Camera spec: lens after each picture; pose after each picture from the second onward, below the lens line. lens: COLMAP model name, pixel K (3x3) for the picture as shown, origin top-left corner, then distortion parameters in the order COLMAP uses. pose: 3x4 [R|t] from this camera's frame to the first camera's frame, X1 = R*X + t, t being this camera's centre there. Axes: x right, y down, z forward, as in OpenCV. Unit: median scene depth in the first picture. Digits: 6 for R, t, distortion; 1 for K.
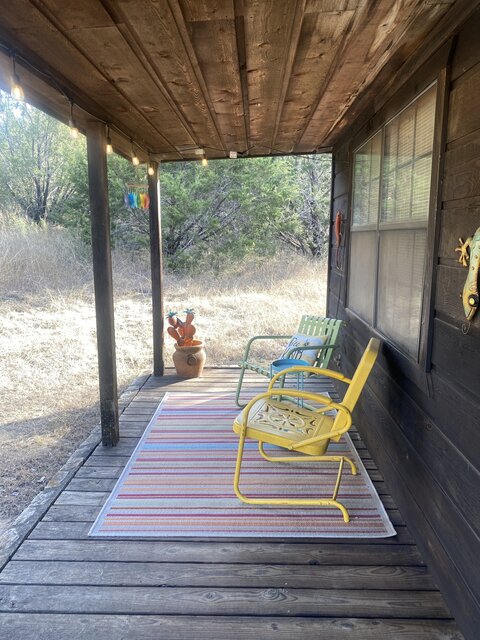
lens RADIAL K [[488.3, 0, 240.0], [0, 488.3, 320.0], [0, 0, 1]] dist [0.004492, -0.000853]
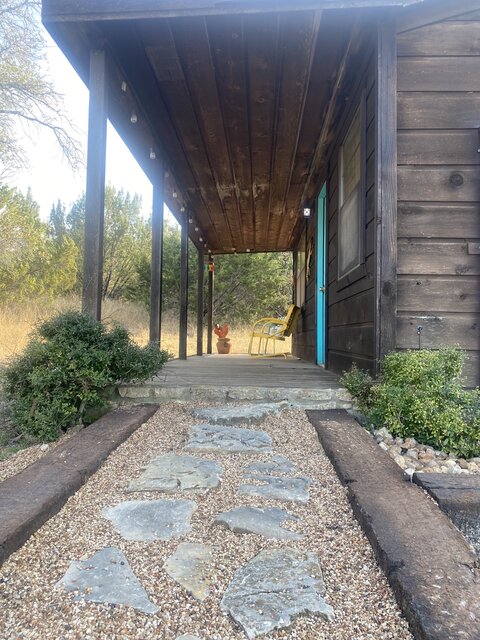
lens RADIAL K [[488.3, 0, 240.0], [0, 488.3, 320.0], [0, 0, 1]] dist [0.004492, -0.000853]
pose [[0.999819, 0.017707, -0.006915, -0.032384], [-0.018781, 0.976332, -0.215460, 0.510903], [0.002936, 0.215551, 0.976488, -1.253554]]
